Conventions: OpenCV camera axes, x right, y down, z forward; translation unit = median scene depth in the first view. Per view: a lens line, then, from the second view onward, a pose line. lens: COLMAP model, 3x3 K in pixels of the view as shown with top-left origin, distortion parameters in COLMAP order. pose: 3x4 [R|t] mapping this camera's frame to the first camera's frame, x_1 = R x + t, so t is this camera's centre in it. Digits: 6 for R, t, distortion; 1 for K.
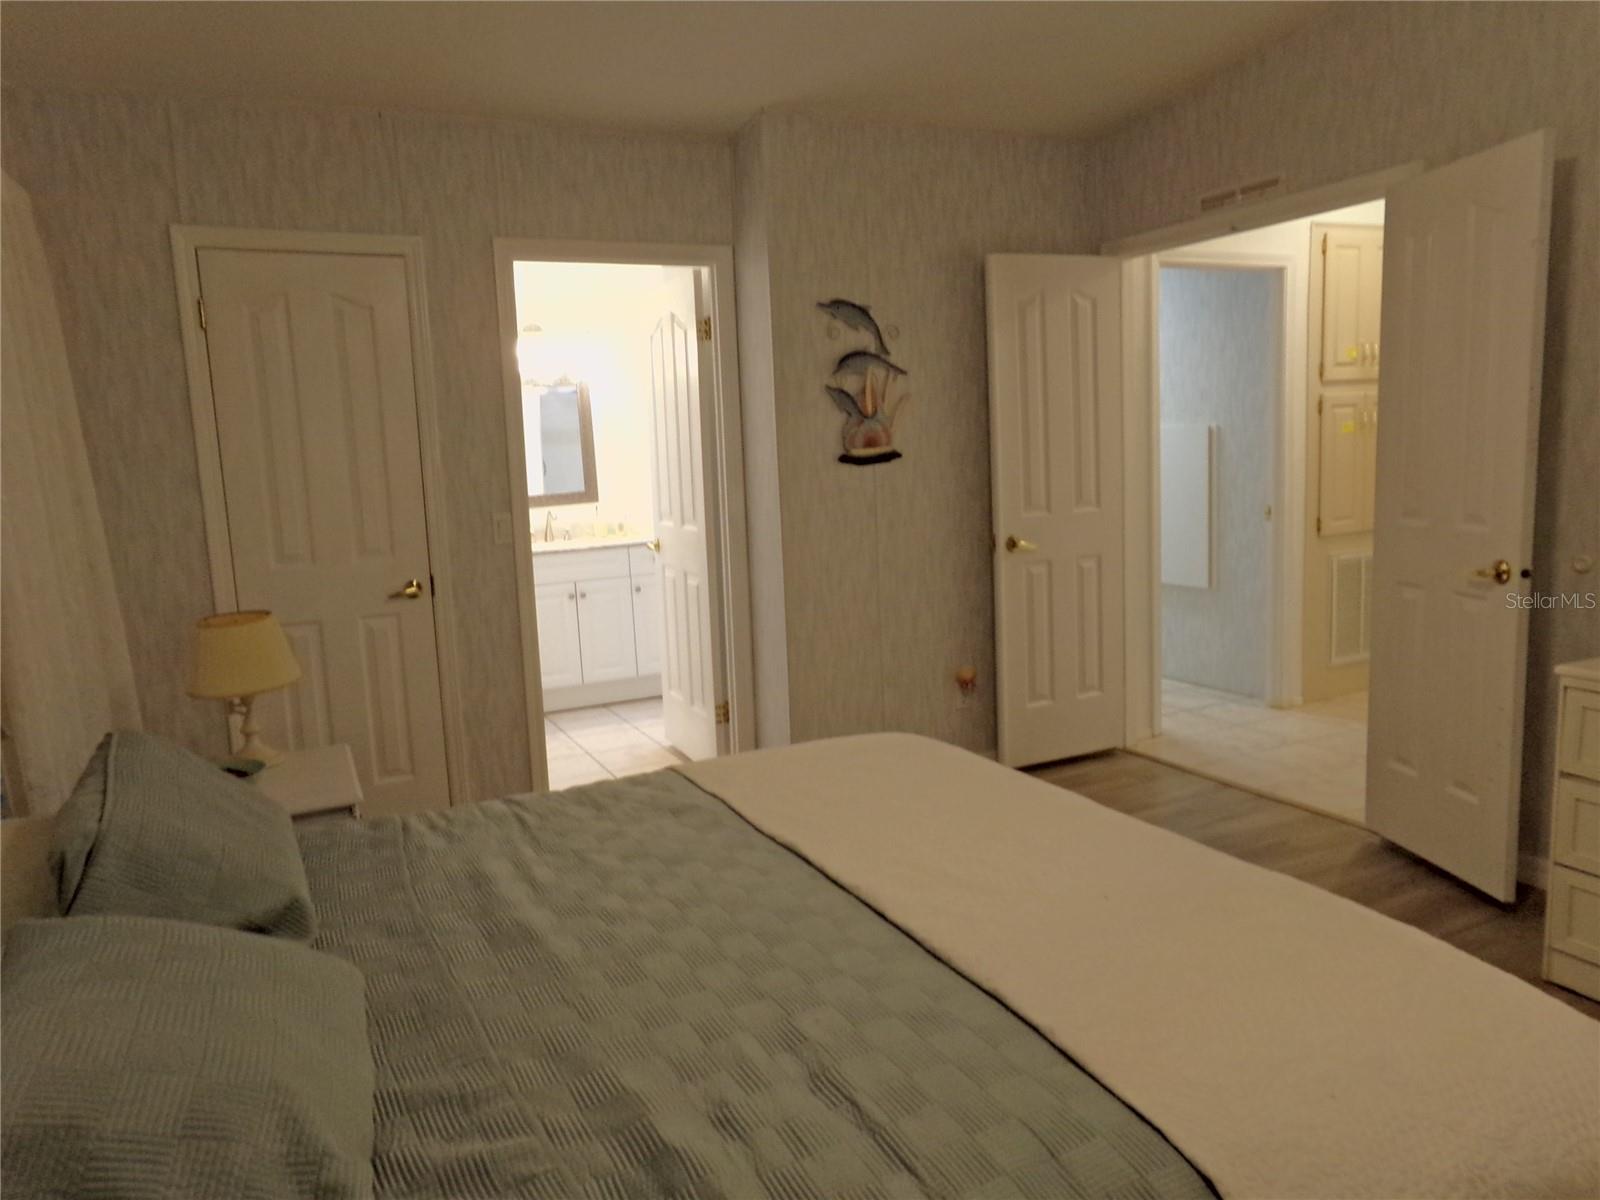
lens RADIAL K [[1114.5, 0, 800.0], [0, 1114.5, 600.0], [0, 0, 1]] dist [-0.069947, 0.141502]
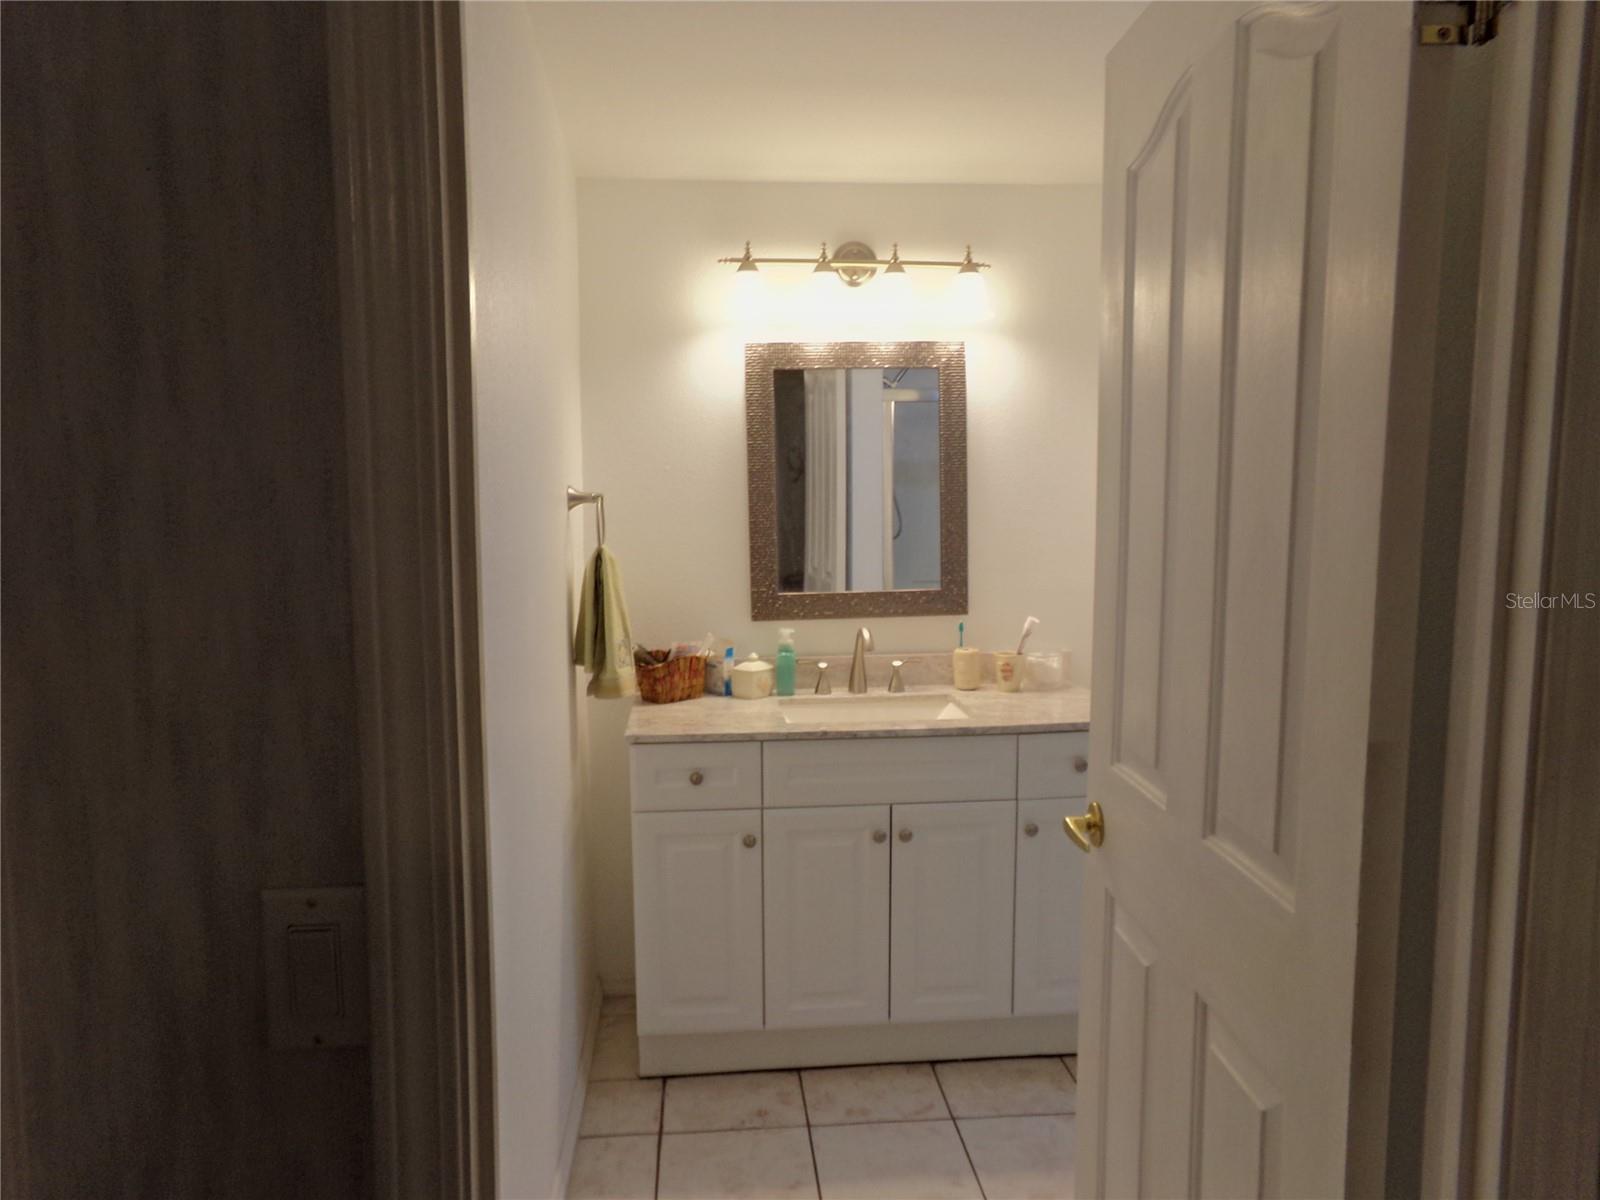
lens RADIAL K [[1114.5, 0, 800.0], [0, 1114.5, 600.0], [0, 0, 1]] dist [-0.069947, 0.141502]
pose [[0.932091, 0.079543, -0.353382, -0.081819], [-0.092095, 0.995572, -0.018818, -0.082802], [0.350321, 0.050085, 0.935290, 0.544109]]
